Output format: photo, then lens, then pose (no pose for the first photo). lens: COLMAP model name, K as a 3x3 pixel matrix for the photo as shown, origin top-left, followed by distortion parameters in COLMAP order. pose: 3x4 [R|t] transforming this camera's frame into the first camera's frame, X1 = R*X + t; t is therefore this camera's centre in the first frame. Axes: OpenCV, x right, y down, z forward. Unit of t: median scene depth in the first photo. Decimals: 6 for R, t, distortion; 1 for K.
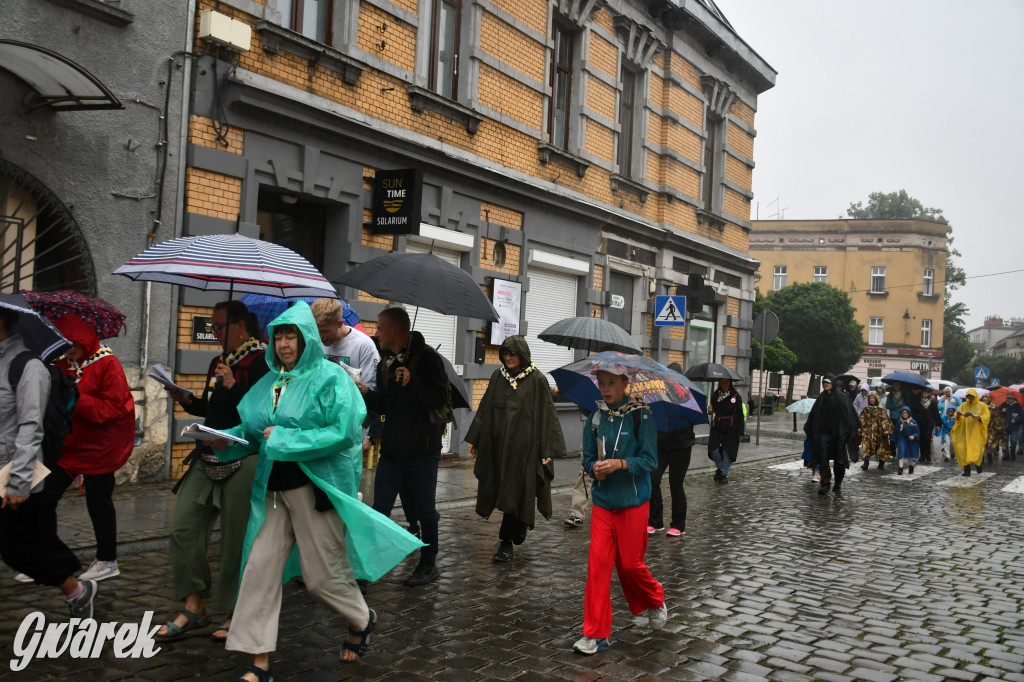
lens RADIAL K [[975.5, 0, 521.5], [0, 975.5, 326.7], [0, 0, 1]] dist [-0.016429, 0.000000]
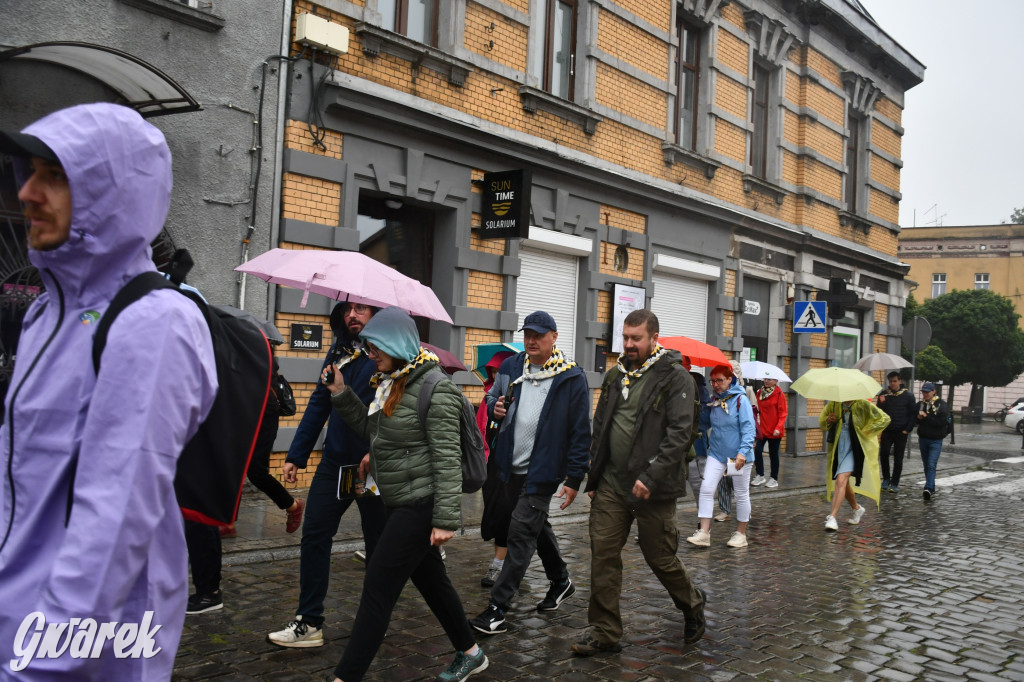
lens RADIAL K [[939.1, 0, 522.4], [0, 939.1, 330.7], [0, 0, 1]] dist [-0.038035, 0.000000]
pose [[0.986720, -0.008842, -0.162188, 0.030773], [0.007440, 0.999930, -0.009249, 0.004703], [0.162258, 0.007919, 0.986717, 0.066450]]
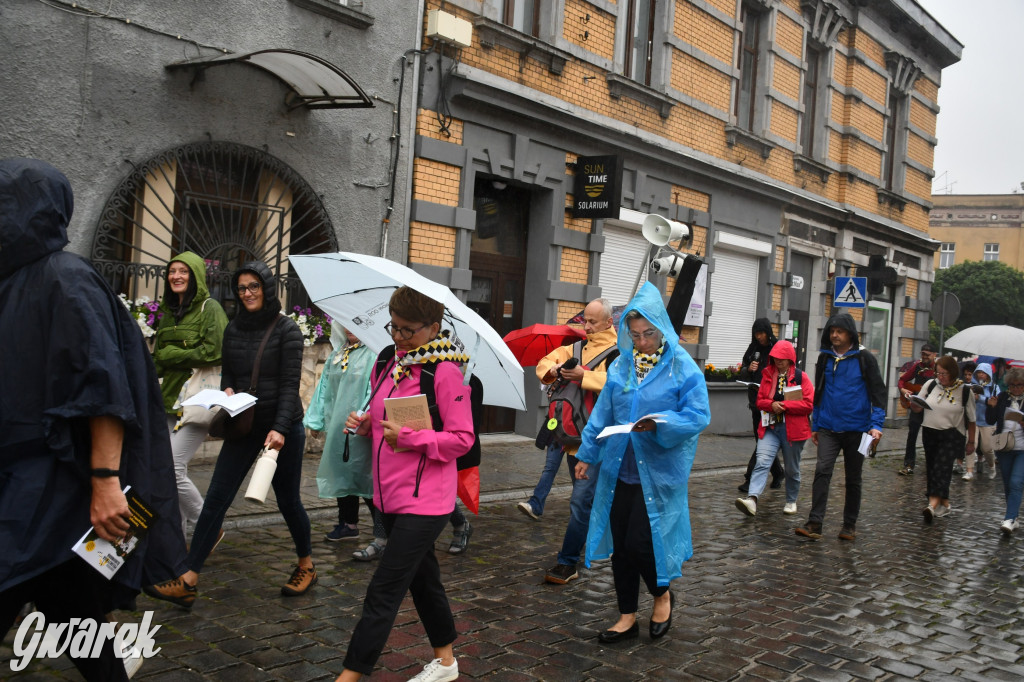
lens RADIAL K [[975.5, 0, 534.4], [0, 975.5, 324.3], [0, 0, 1]] dist [-0.016429, 0.000000]
pose [[0.990475, 0.018275, -0.136478, -0.039636], [-0.014897, 0.999558, 0.025732, -0.005634], [0.136888, -0.023454, 0.990309, -0.035316]]
